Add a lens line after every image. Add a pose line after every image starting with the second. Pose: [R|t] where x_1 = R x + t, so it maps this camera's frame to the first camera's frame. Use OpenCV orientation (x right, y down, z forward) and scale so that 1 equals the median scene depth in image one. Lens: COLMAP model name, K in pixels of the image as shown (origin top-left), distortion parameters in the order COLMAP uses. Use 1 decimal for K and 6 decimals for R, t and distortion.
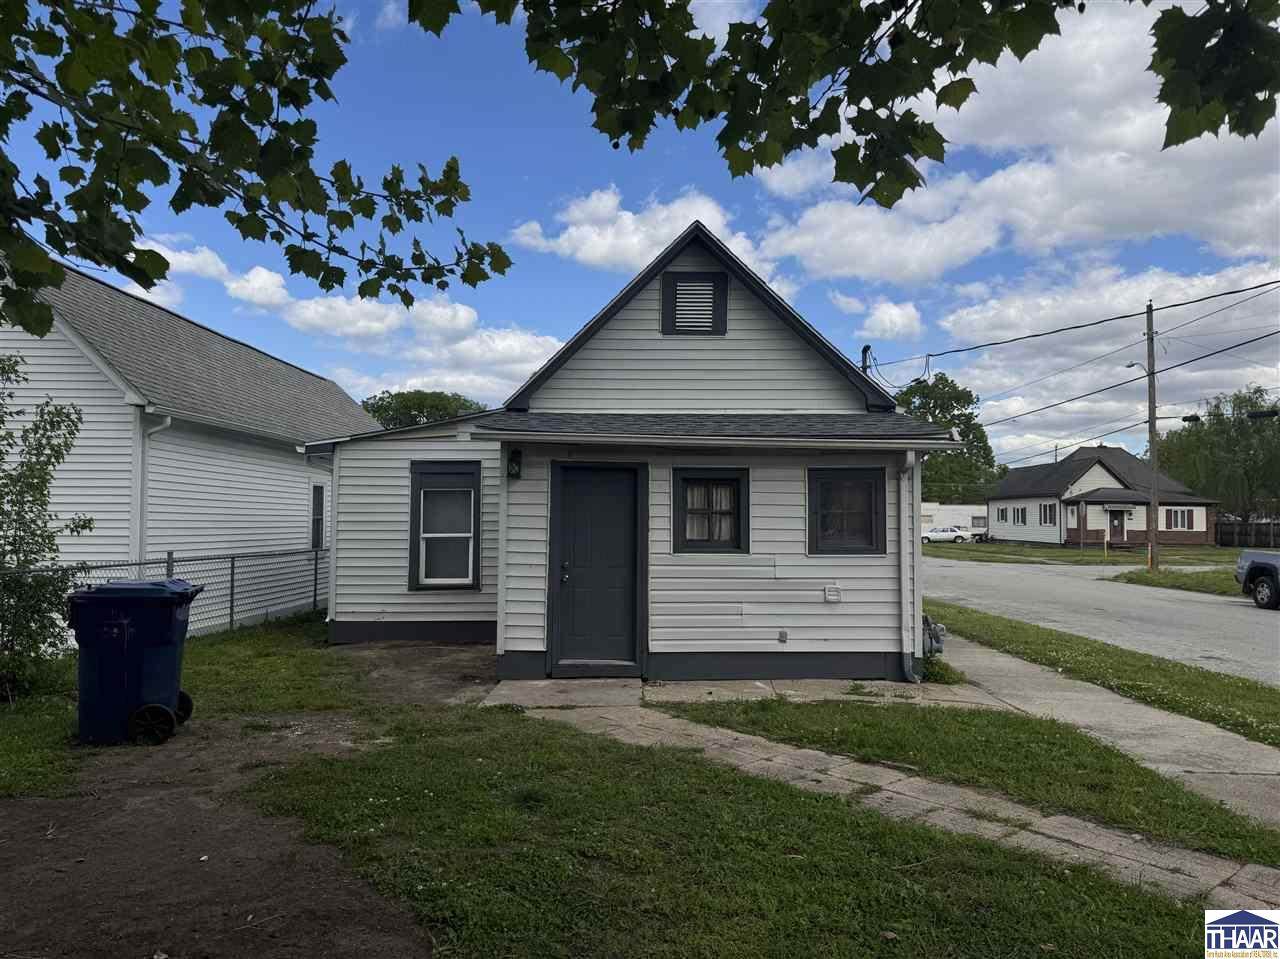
lens RADIAL K [[942.6, 0, 641.6], [0, 942.6, 478.5], [0, 0, 1]] dist [0.069041, -0.075662]
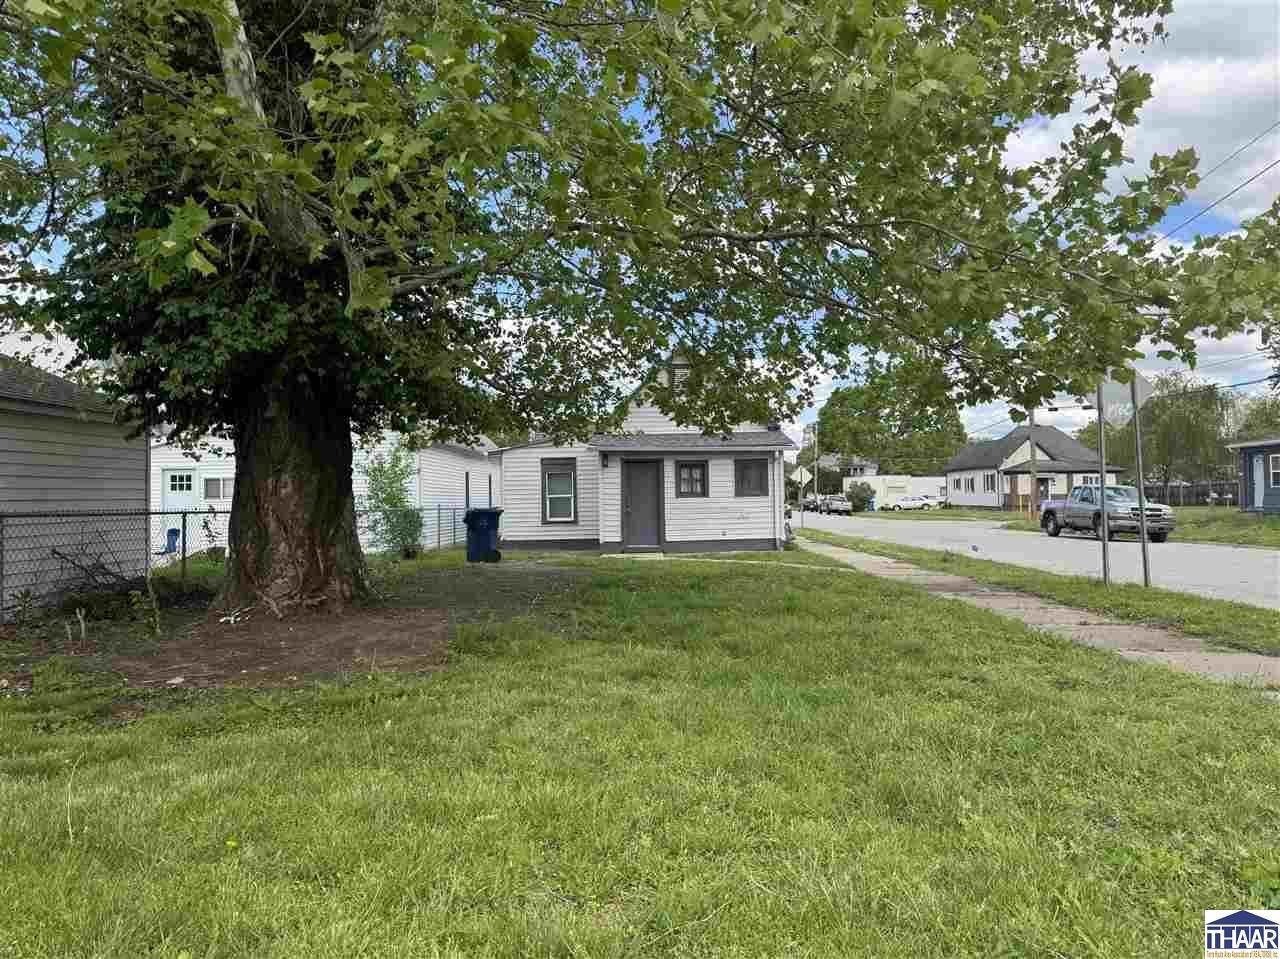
lens RADIAL K [[942.6, 0, 639.4], [0, 942.6, 478.0], [0, 0, 1]] dist [0.069041, -0.075662]
pose [[0.999725, -0.021637, -0.009026, -0.024057], [0.021821, 0.999546, 0.020782, -0.013586], [0.008572, -0.020973, 0.999743, -0.946124]]
